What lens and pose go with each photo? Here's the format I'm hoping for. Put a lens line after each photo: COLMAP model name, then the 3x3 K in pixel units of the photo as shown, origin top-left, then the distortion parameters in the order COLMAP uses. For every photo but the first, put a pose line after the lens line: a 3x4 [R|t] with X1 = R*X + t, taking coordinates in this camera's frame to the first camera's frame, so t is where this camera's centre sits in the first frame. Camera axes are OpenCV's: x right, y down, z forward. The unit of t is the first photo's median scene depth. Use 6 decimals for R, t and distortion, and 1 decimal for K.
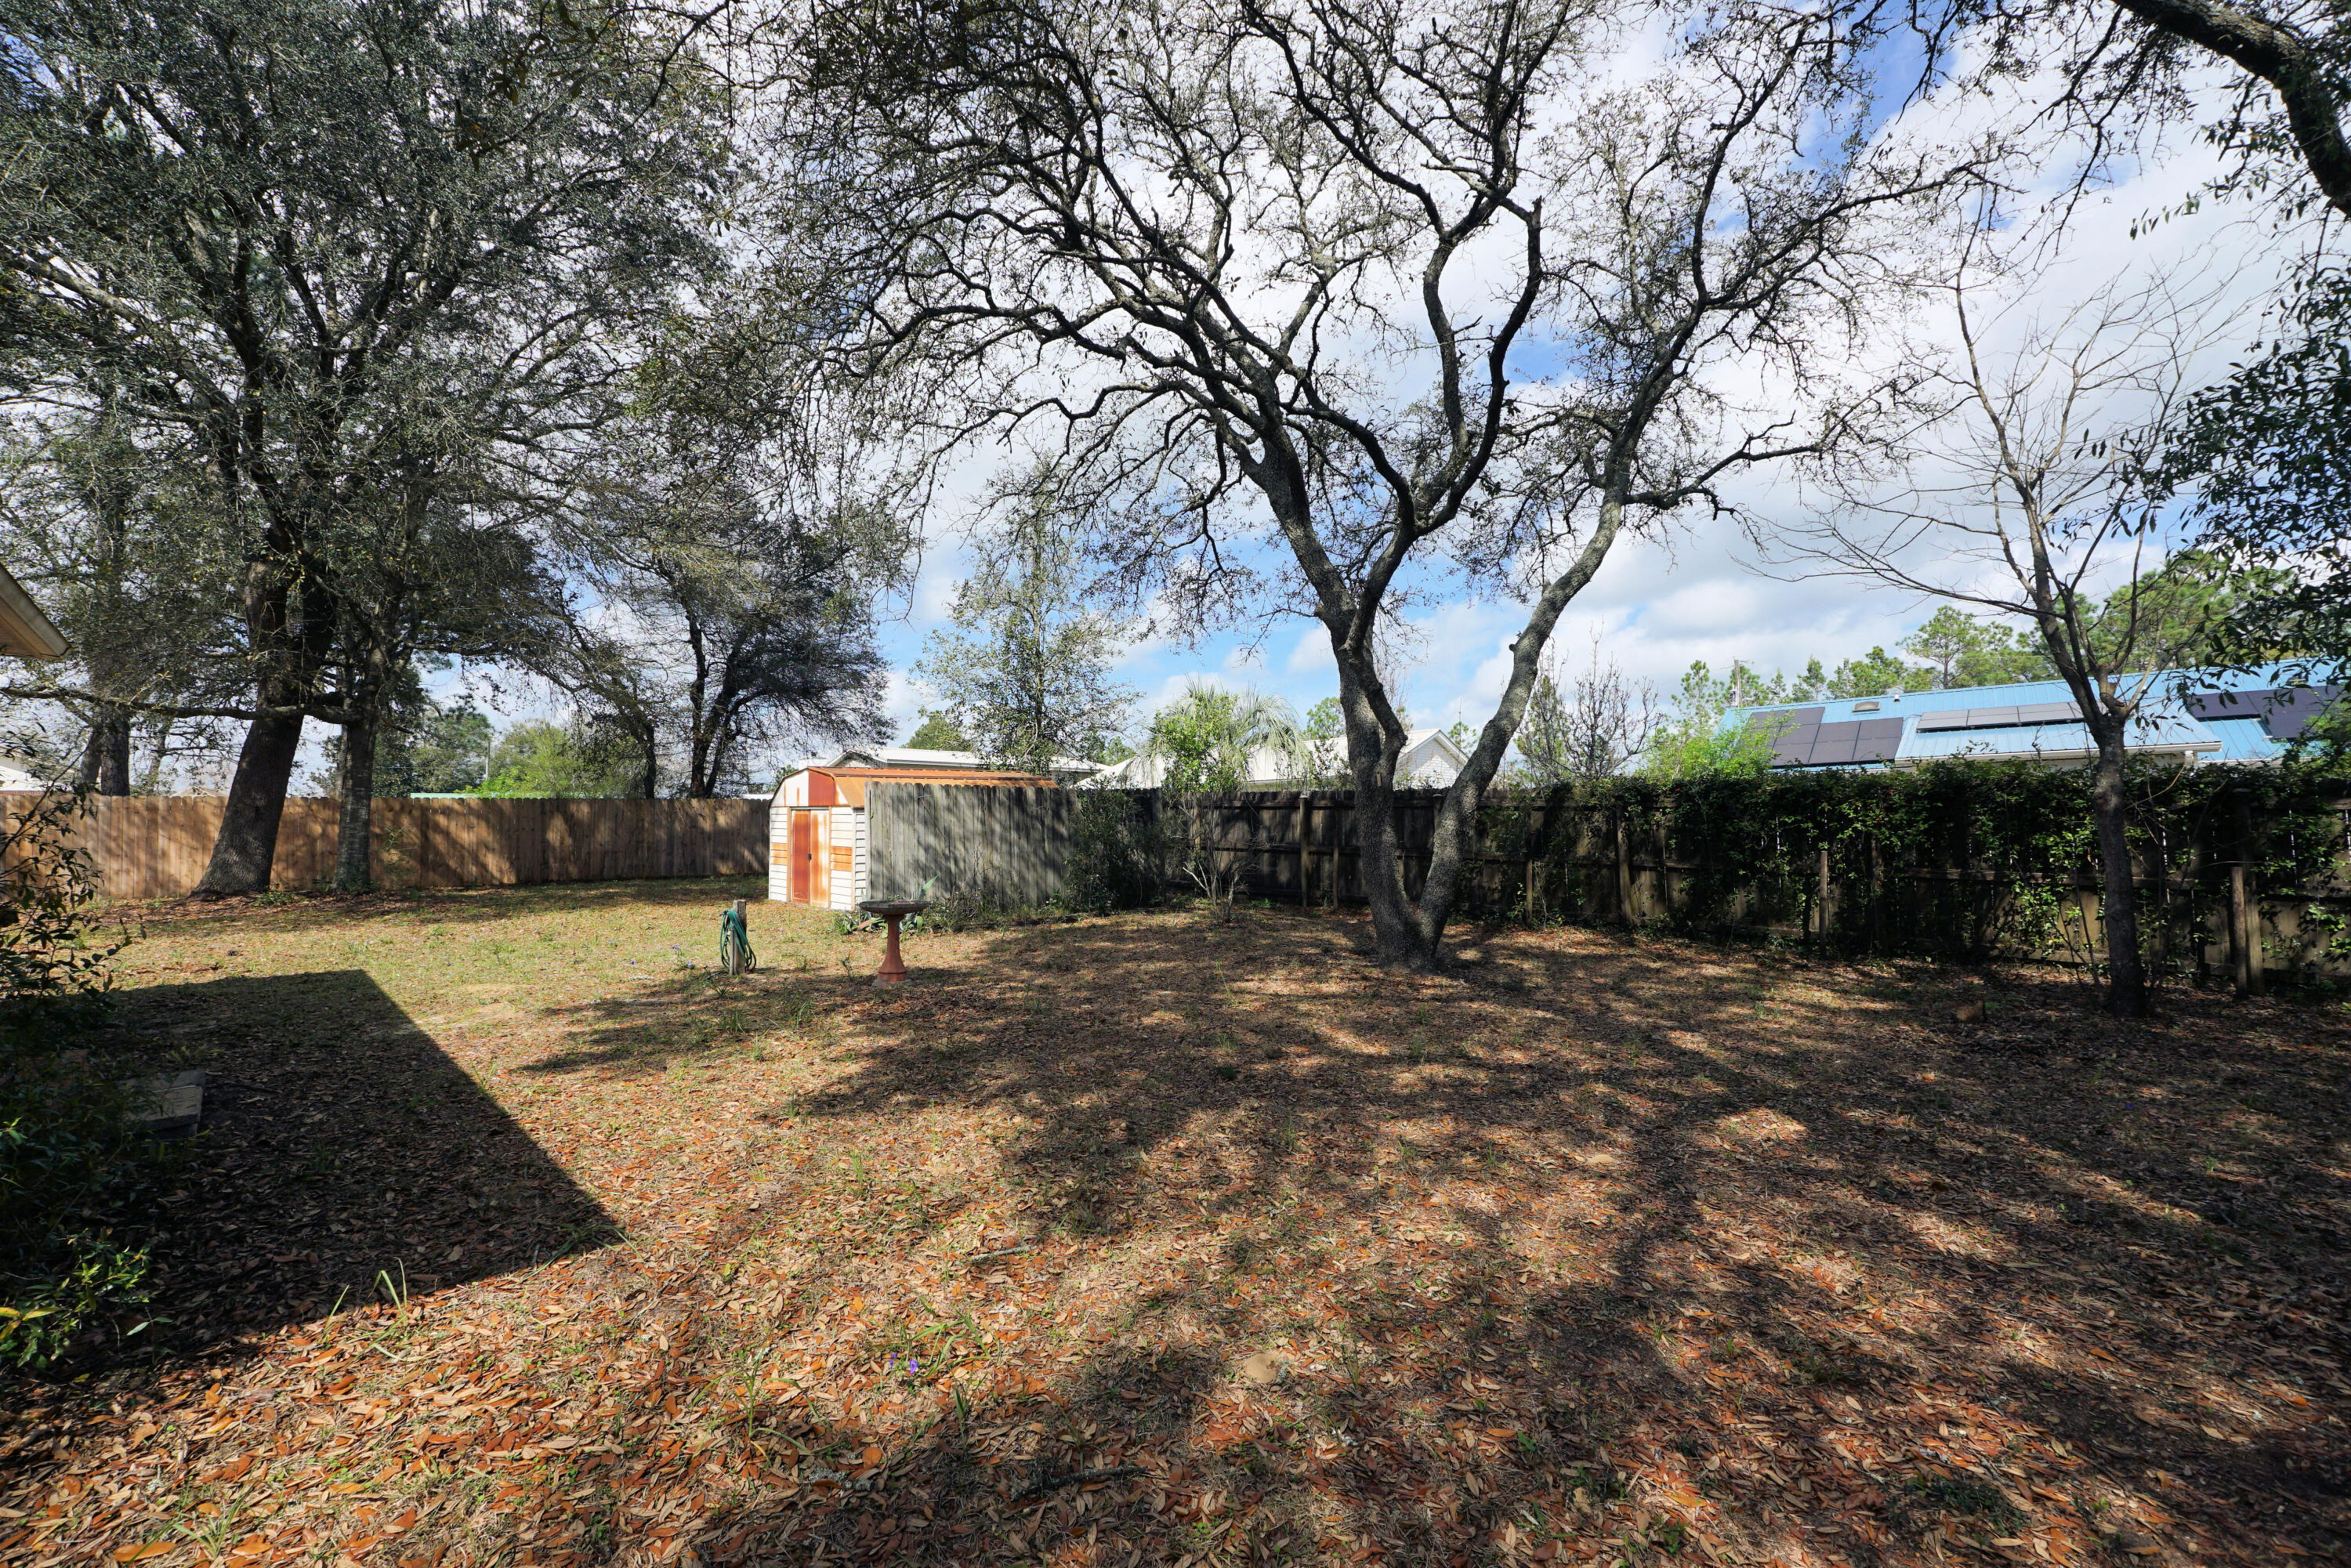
lens RADIAL K [[992.5, 0, 1143.3], [0, 992.5, 778.7], [0, 0, 1]] dist [-0.006584, -0.000185]
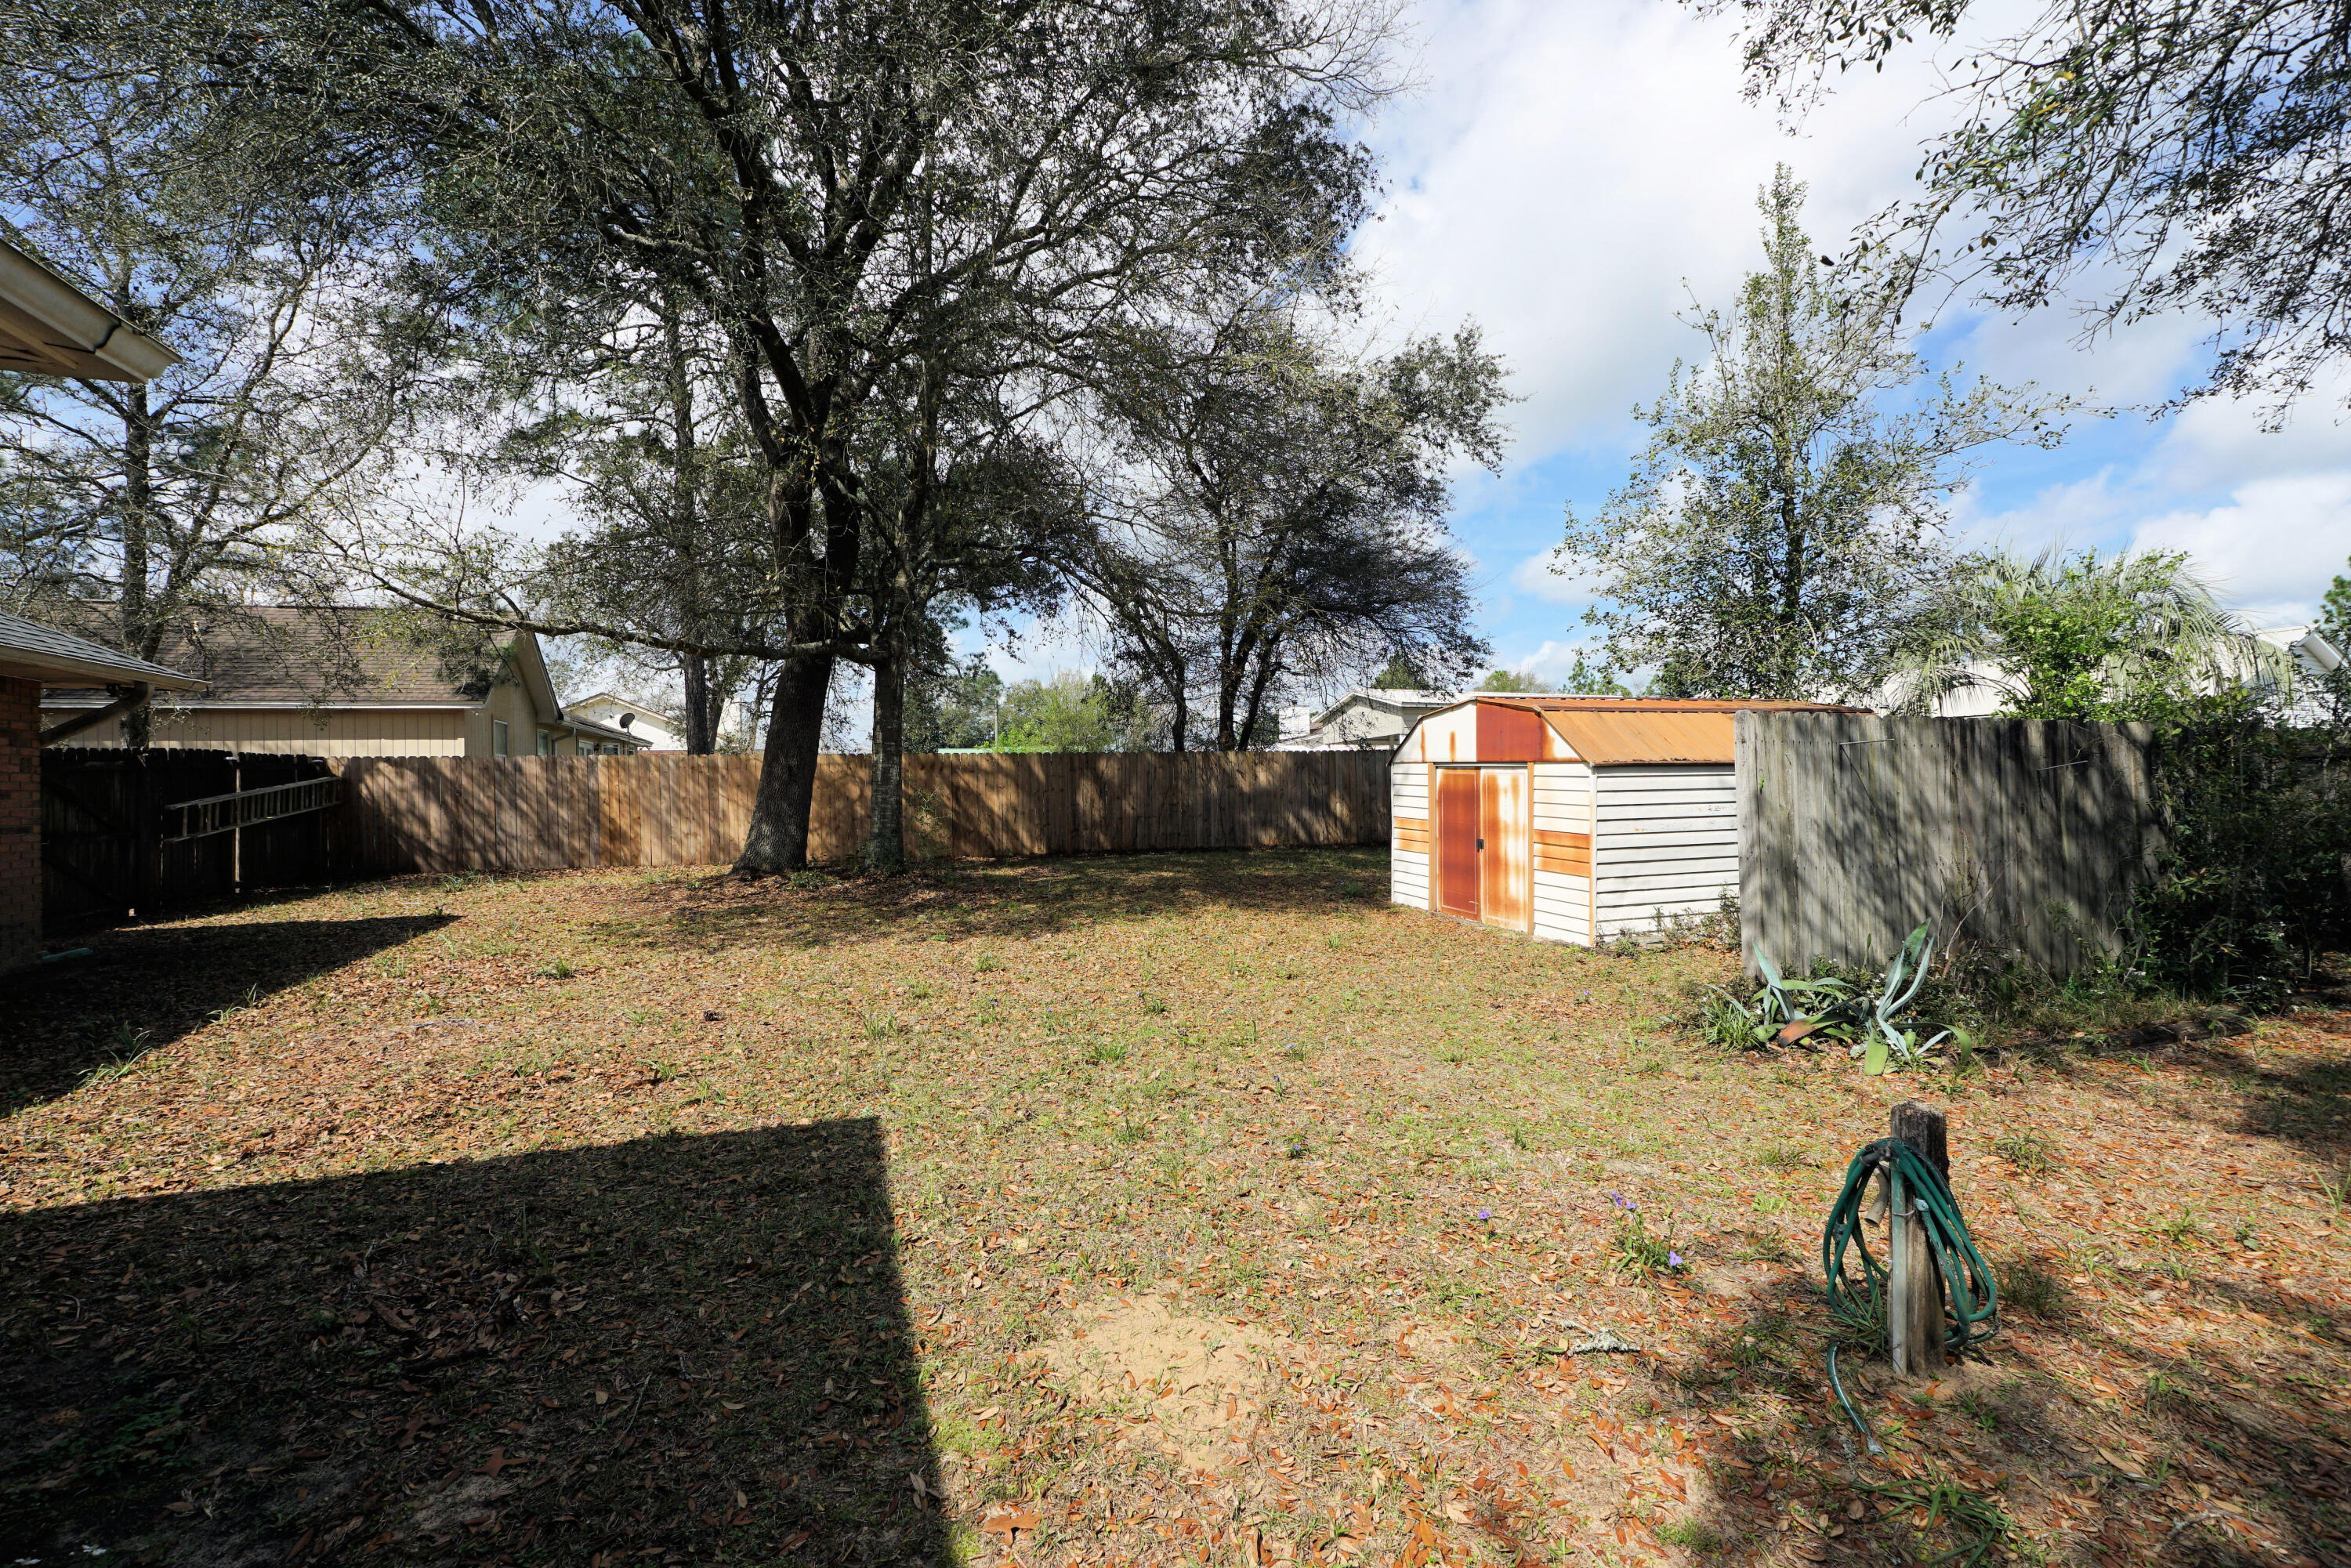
lens RADIAL K [[992.5, 0, 1143.3], [0, 992.5, 778.7], [0, 0, 1]] dist [-0.006584, -0.000185]
pose [[0.907855, 0.000146, -0.419285, -0.191162], [0.021267, 0.998697, 0.046395, 0.003671], [0.418745, -0.051037, 0.906668, 0.253645]]
